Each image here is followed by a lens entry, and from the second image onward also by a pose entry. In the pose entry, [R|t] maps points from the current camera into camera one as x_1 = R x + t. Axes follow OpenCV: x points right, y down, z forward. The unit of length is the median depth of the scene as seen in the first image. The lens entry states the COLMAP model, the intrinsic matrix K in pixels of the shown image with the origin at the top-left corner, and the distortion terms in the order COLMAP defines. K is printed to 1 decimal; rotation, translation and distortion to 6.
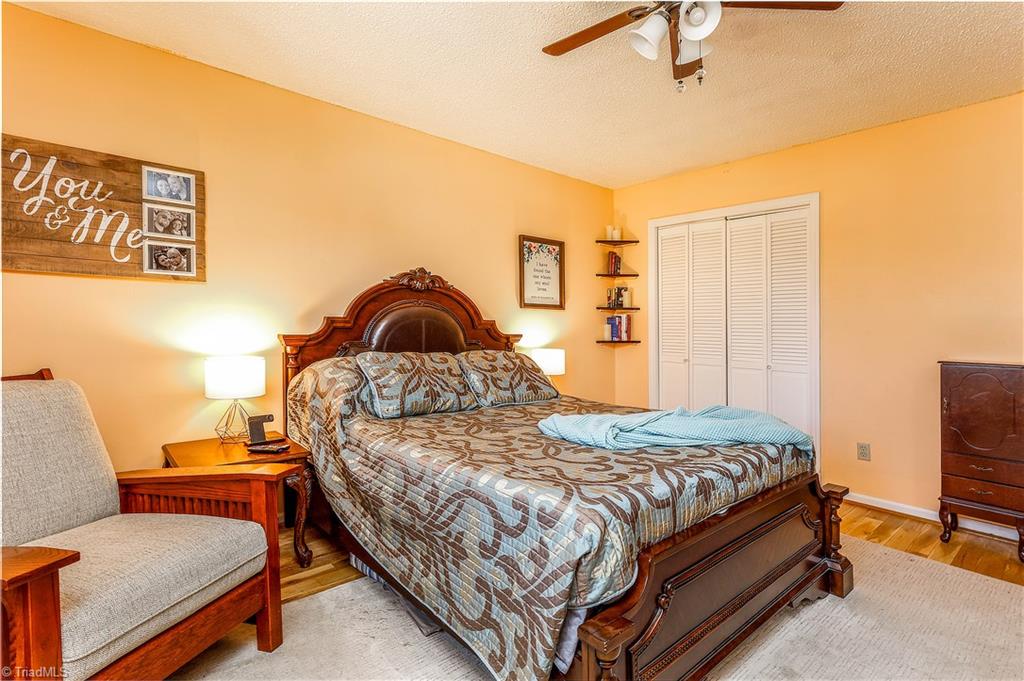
lens RADIAL K [[514.7, 0, 511.8], [0, 514.7, 336.6], [0, 0, 1]] dist [0.014813, -0.000266]
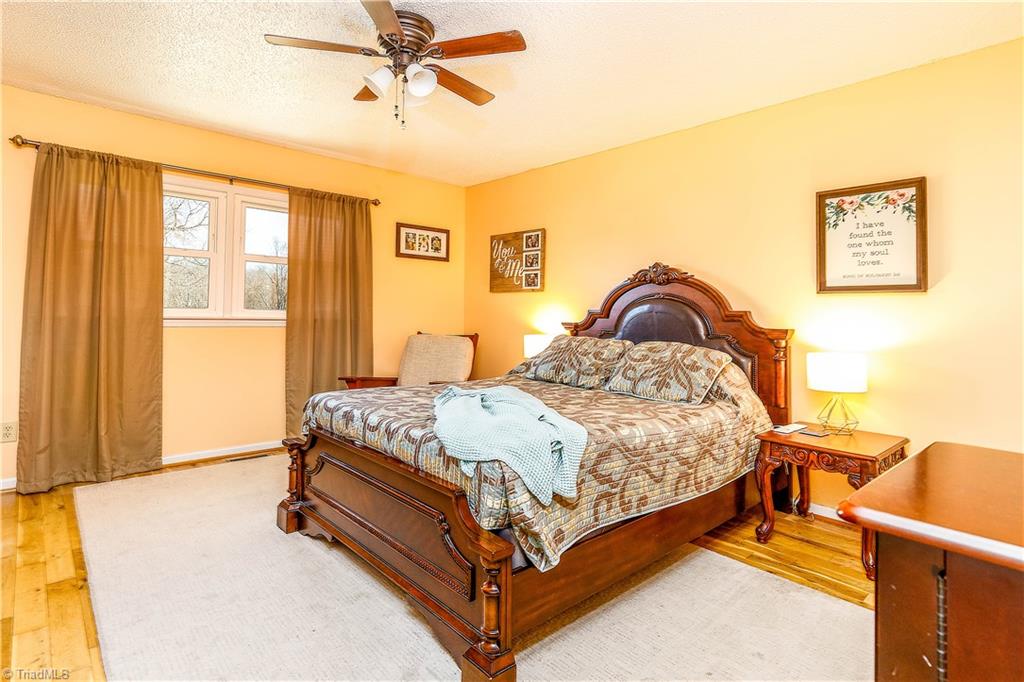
lens RADIAL K [[514.7, 0, 511.8], [0, 514.7, 337.1], [0, 0, 1]] dist [0.014813, -0.000266]
pose [[0.026675, 0.036659, -0.998972, 1.138668], [-0.032768, 0.998822, 0.035778, -0.010348], [0.999107, 0.031780, 0.027845, 0.853980]]
